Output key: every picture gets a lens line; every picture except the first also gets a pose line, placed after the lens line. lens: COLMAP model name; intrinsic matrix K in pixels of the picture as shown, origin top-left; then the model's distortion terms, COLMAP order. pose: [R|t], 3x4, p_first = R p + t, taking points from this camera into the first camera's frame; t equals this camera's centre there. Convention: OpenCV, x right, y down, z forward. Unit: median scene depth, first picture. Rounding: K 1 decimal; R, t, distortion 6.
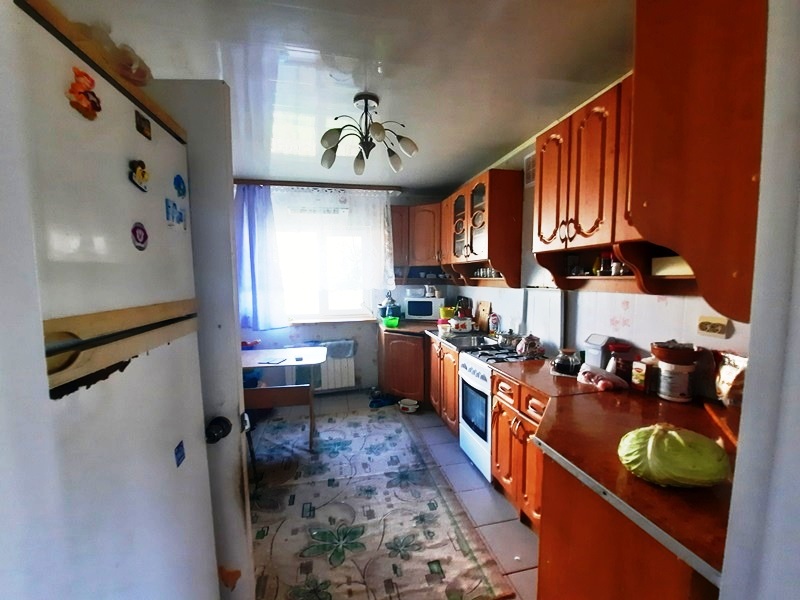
lens RADIAL K [[317.0, 0, 400.7], [0, 317.0, 308.7], [0, 0, 1]] dist [-0.020595, 0.000547]
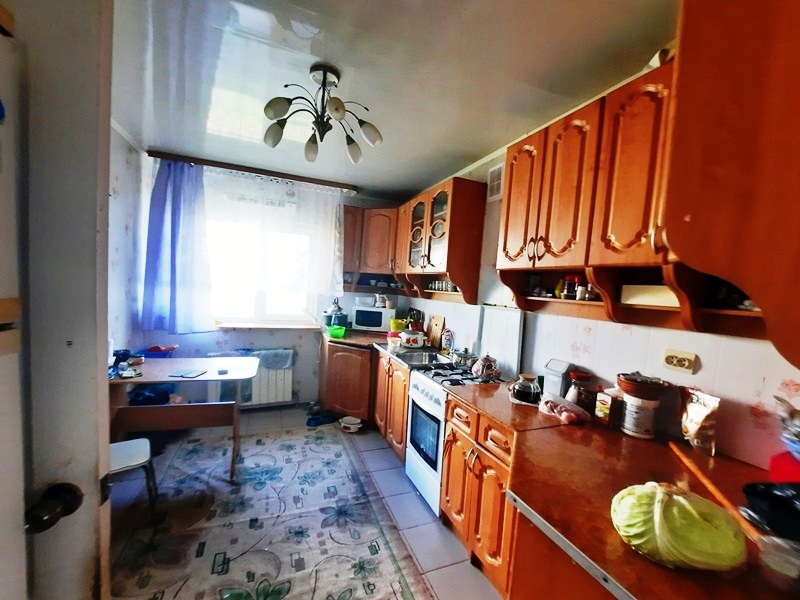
lens RADIAL K [[317.0, 0, 400.0], [0, 317.0, 313.7], [0, 0, 1]] dist [-0.020595, 0.000547]
pose [[0.983933, 0.059977, 0.168164, -0.012227], [-0.058549, 0.998194, -0.013443, -0.016254], [-0.168667, 0.003381, 0.985667, 0.125663]]
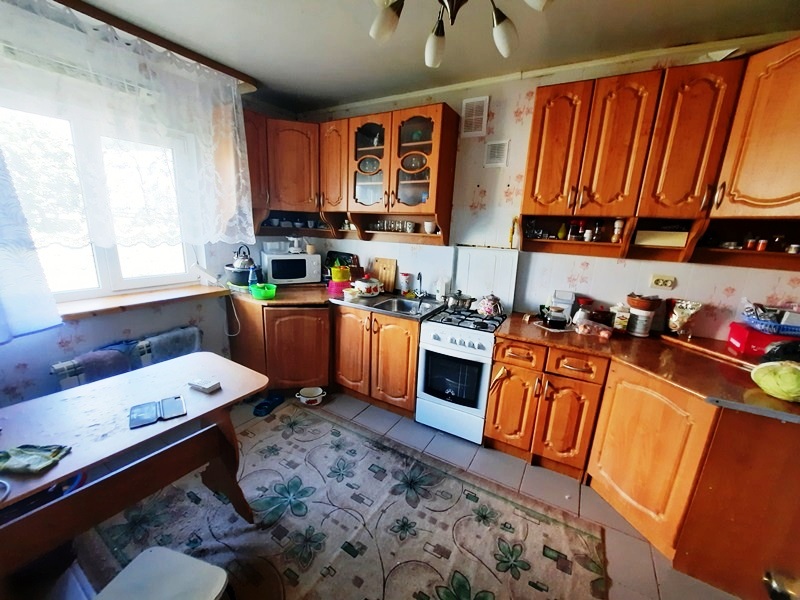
lens RADIAL K [[317.0, 0, 381.7], [0, 317.0, 308.3], [0, 0, 1]] dist [-0.020595, 0.000547]
pose [[0.697507, -0.144670, 0.701822, -0.619778], [0.023216, 0.983456, 0.179651, -0.074333], [-0.716202, -0.109014, 0.689326, 0.604862]]
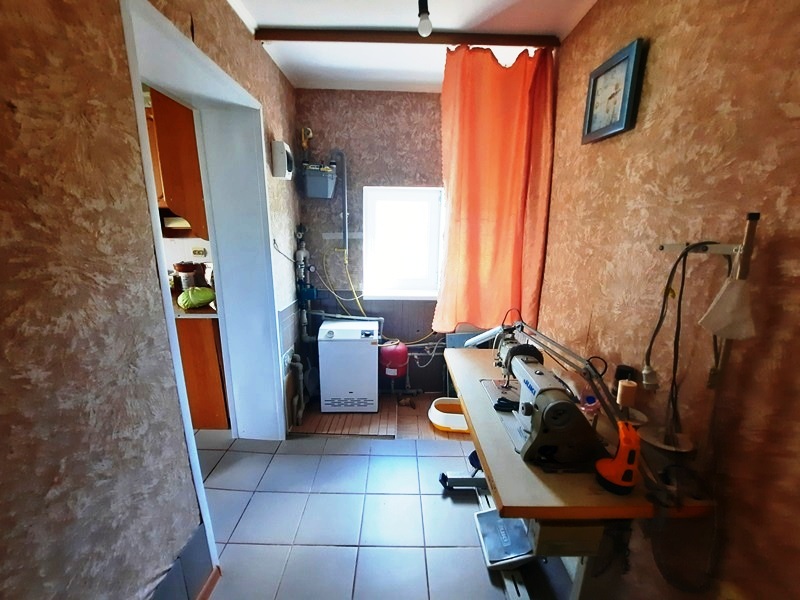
lens RADIAL K [[317.0, 0, 391.8], [0, 317.0, 302.2], [0, 0, 1]] dist [-0.020595, 0.000547]
pose [[0.207395, -0.202722, 0.957022, -0.553193], [0.076123, 0.978671, 0.190811, 0.053712], [-0.975291, 0.033278, 0.218403, -0.487659]]
